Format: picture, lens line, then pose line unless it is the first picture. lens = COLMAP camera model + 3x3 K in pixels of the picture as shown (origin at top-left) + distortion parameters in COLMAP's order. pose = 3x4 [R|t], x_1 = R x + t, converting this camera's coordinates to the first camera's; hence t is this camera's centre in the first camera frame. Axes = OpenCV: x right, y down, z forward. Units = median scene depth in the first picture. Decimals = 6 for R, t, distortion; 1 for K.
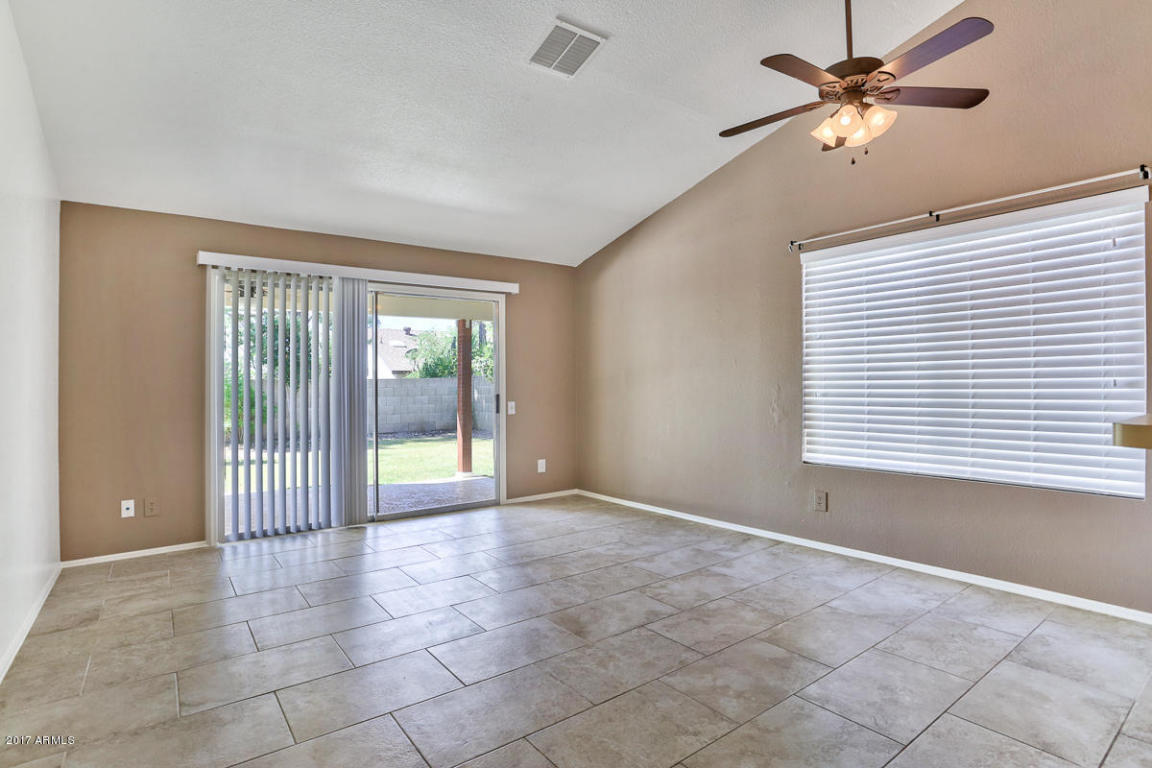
lens RADIAL K [[573.2, 0, 563.5], [0, 573.2, 379.5], [0, 0, 1]] dist [-0.054227, 0.024998]
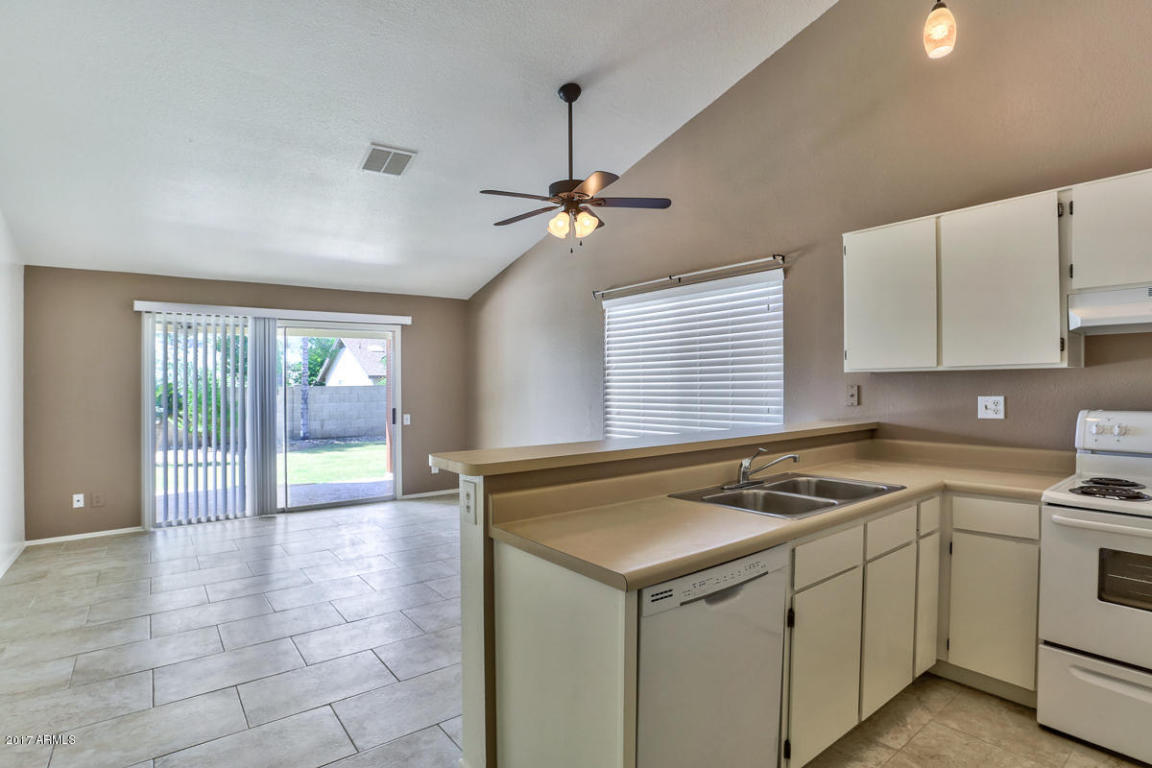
lens RADIAL K [[587.1, 0, 575.4], [0, 587.1, 383.2], [0, 0, 1]] dist [-0.056834, 0.024814]
pose [[0.999998, -0.001559, 0.000846, 0.354204], [0.001551, 0.999950, 0.009873, -0.051562], [-0.000861, -0.009872, 0.999951, -0.306652]]
